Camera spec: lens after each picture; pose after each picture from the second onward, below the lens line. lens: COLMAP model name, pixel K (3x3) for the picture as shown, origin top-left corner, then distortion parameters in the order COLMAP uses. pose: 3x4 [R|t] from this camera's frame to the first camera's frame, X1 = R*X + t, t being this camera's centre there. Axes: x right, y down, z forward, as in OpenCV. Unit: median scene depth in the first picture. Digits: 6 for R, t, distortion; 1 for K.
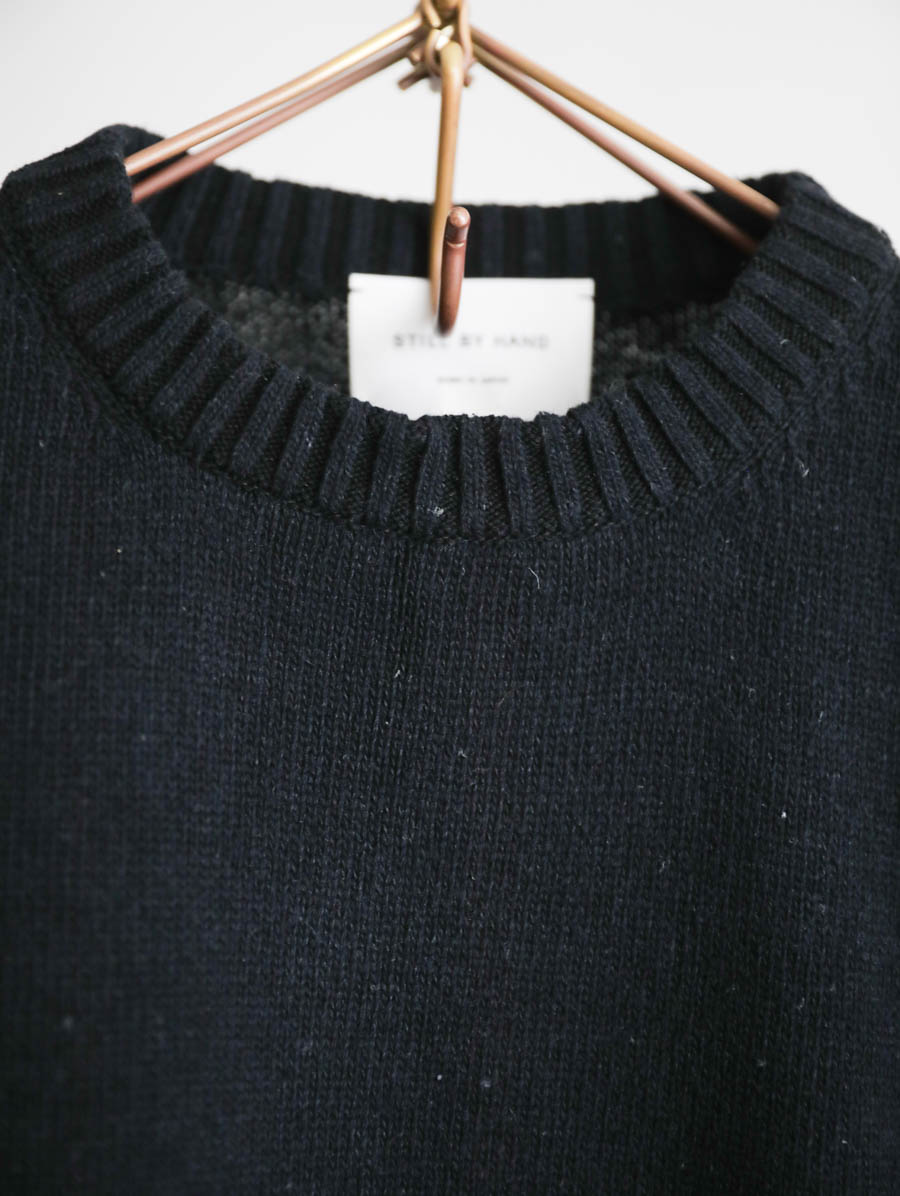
lens RADIAL K [[1665.3, 0, 449.9], [0, 1665.3, 595.5], [0, 0, 1]] dist [0.013236, 0.000000]
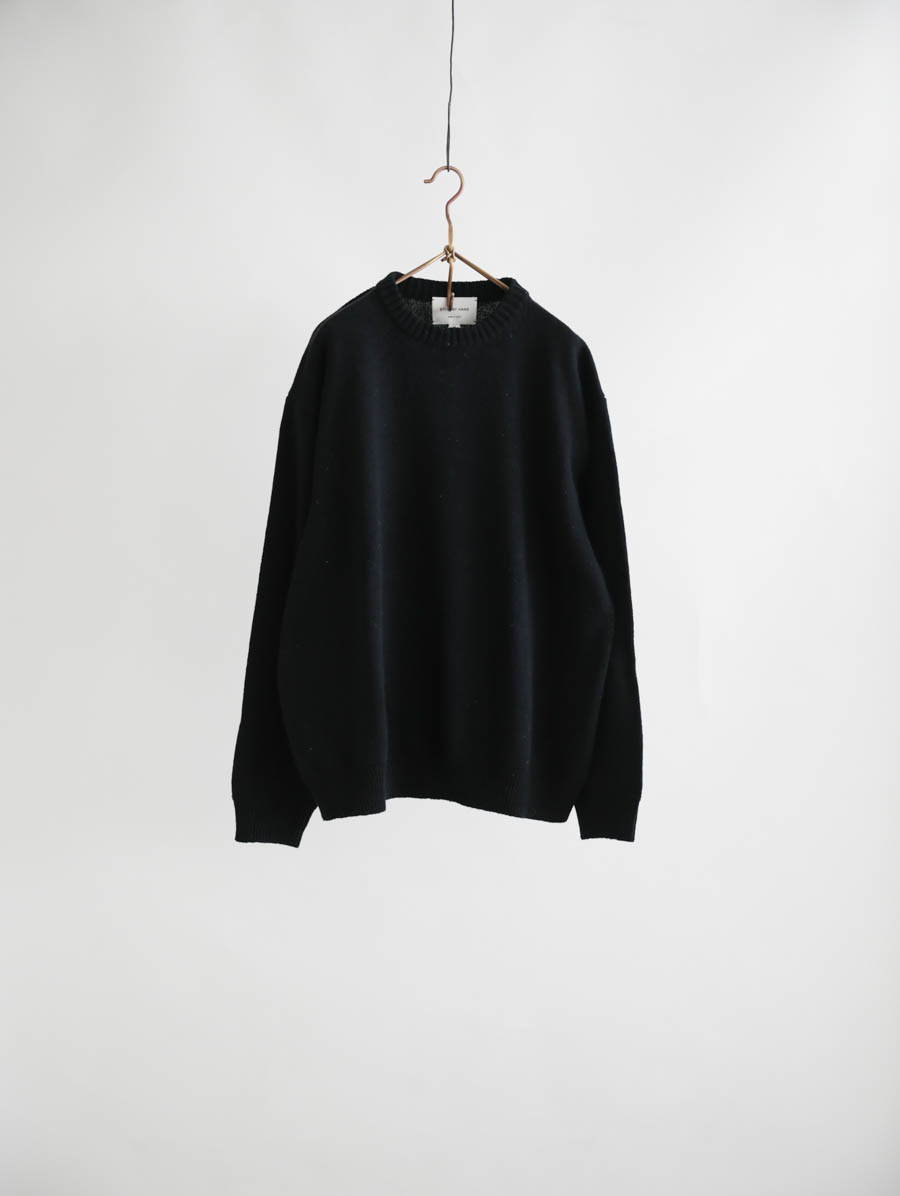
lens RADIAL K [[1665.3, 0, 447.4], [0, 1665.3, 599.1], [0, 0, 1]] dist [0.013236, 0.000000]
pose [[0.999982, 0.004753, 0.003709, -0.028225], [-0.005380, 0.981124, 0.193306, -0.300469], [-0.002720, -0.193322, 0.981131, -4.925151]]
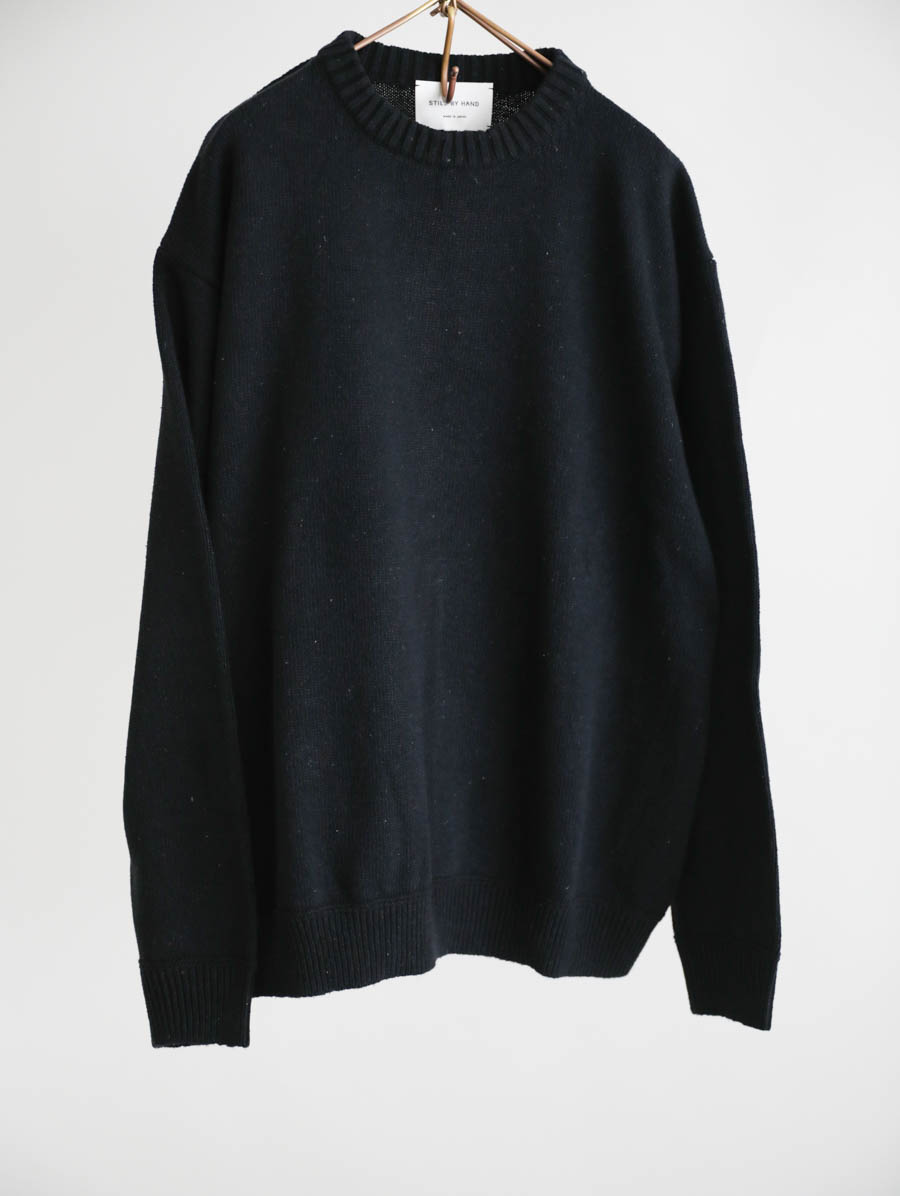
lens RADIAL K [[1665.3, 0, 449.6], [0, 1665.3, 593.3], [0, 0, 1]] dist [0.013236, 0.000000]
pose [[0.996162, -0.004493, 0.087409, -0.295897], [-0.013719, 0.978321, 0.206640, 0.107652], [-0.086443, -0.207046, 0.974505, -2.414012]]
